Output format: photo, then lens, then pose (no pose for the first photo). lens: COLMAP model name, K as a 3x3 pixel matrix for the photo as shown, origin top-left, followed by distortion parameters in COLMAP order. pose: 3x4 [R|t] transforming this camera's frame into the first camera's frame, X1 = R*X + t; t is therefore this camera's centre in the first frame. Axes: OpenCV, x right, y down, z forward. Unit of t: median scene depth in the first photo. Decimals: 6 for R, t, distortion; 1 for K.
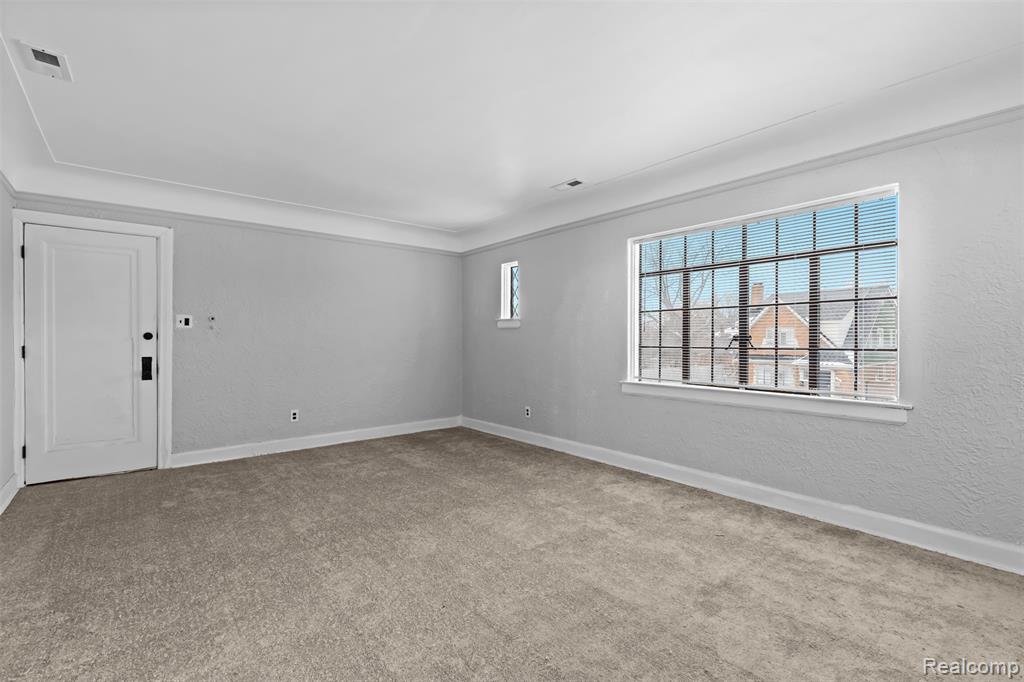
lens RADIAL K [[466.8, 0, 517.1], [0, 466.8, 337.3], [0, 0, 1]] dist [0.018923, 0.000162]
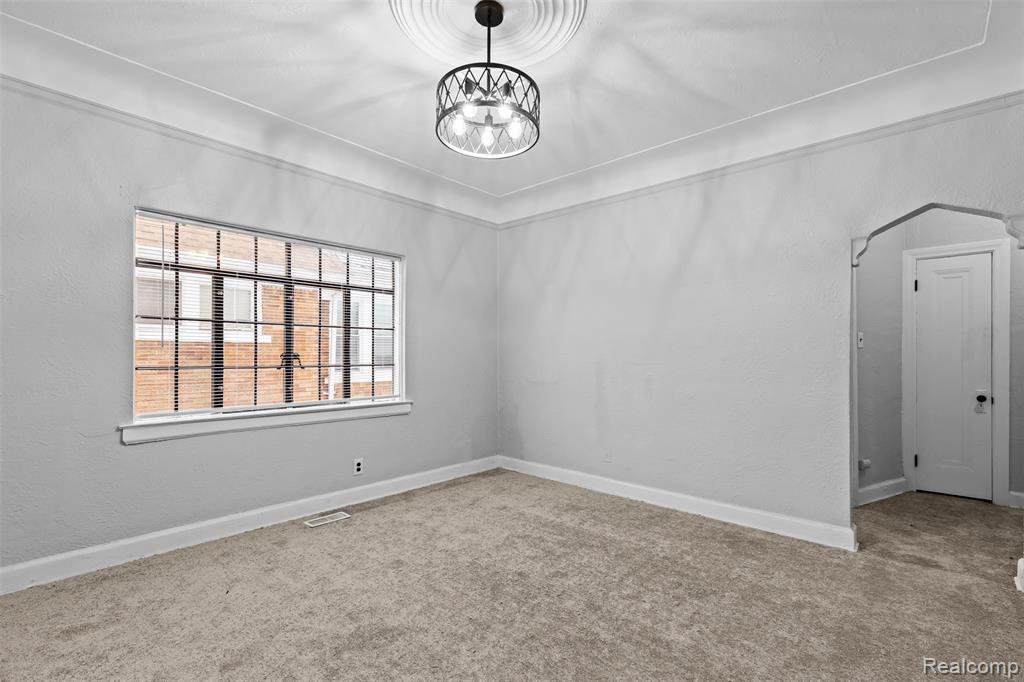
lens RADIAL K [[466.8, 0, 507.4], [0, 466.8, 351.0], [0, 0, 1]] dist [0.018923, 0.000162]
pose [[-0.137888, 0.013595, 0.990354, -0.531960], [-0.002468, 0.999898, -0.014070, 0.002578], [-0.990445, -0.004384, -0.137841, 0.646663]]
